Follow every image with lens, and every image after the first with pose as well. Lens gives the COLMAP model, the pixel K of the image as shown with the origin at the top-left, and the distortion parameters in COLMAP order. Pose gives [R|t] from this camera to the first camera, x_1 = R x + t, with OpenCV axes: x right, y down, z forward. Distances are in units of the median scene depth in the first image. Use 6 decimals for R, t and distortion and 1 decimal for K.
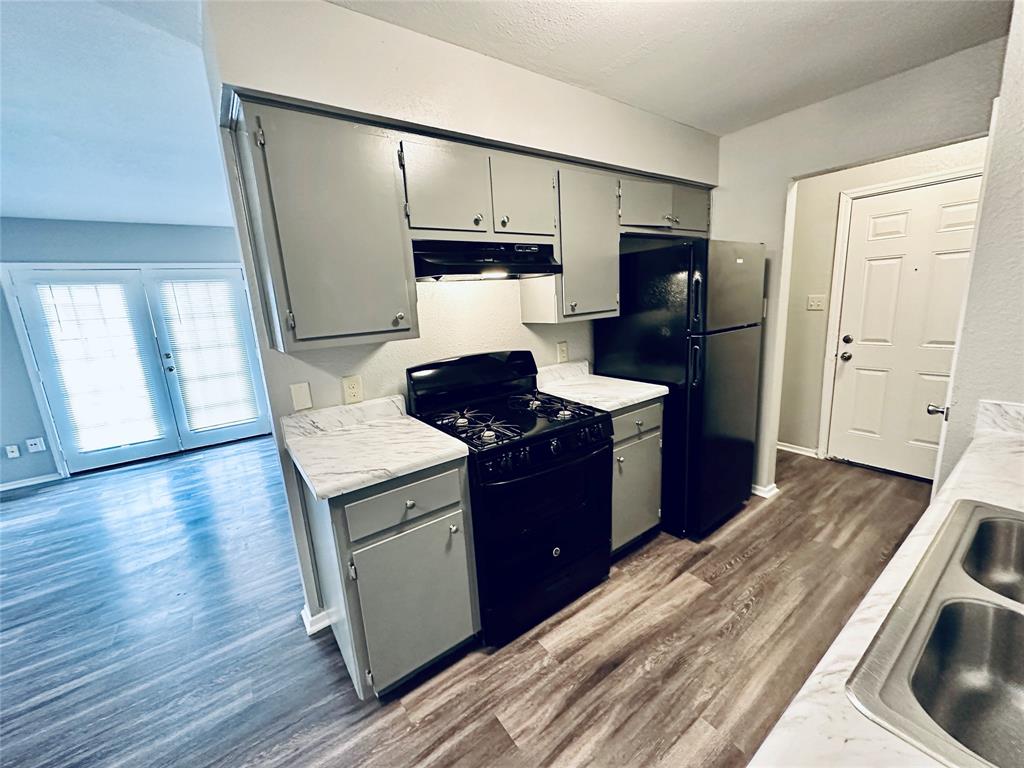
lens RADIAL K [[407.5, 0, 511.3], [0, 407.5, 383.8], [0, 0, 1]] dist [-0.003542, 0.000814]
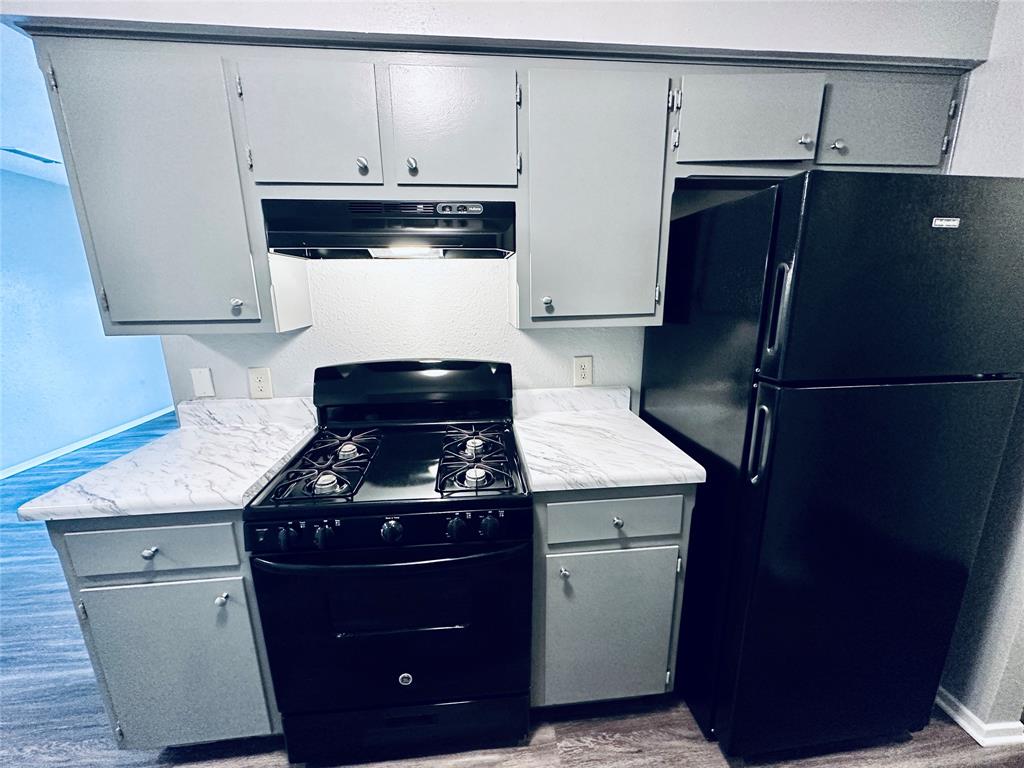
lens RADIAL K [[407.0, 0, 512.8], [0, 407.0, 383.2], [0, 0, 1]] dist [-0.000189, 0.000011]
pose [[0.861431, 0.164264, -0.480576, 0.431818], [-0.143404, 0.986416, 0.080113, -0.116434], [0.487208, -0.000095, 0.873286, 0.447575]]
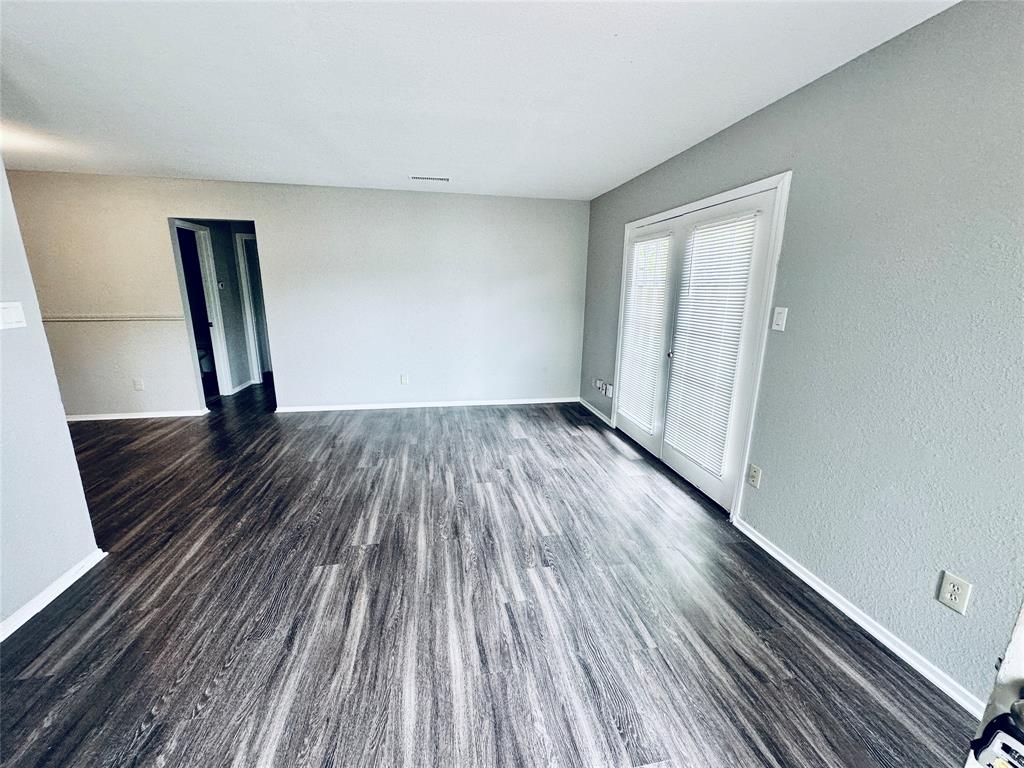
lens RADIAL K [[407.5, 0, 511.3], [0, 407.5, 383.8], [0, 0, 1]] dist [-0.003542, 0.000814]
pose [[-0.427138, 0.259152, -0.866253, -0.140825], [-0.171375, 0.917477, 0.358979, -0.414015], [0.887797, 0.301788, -0.347477, 2.090923]]
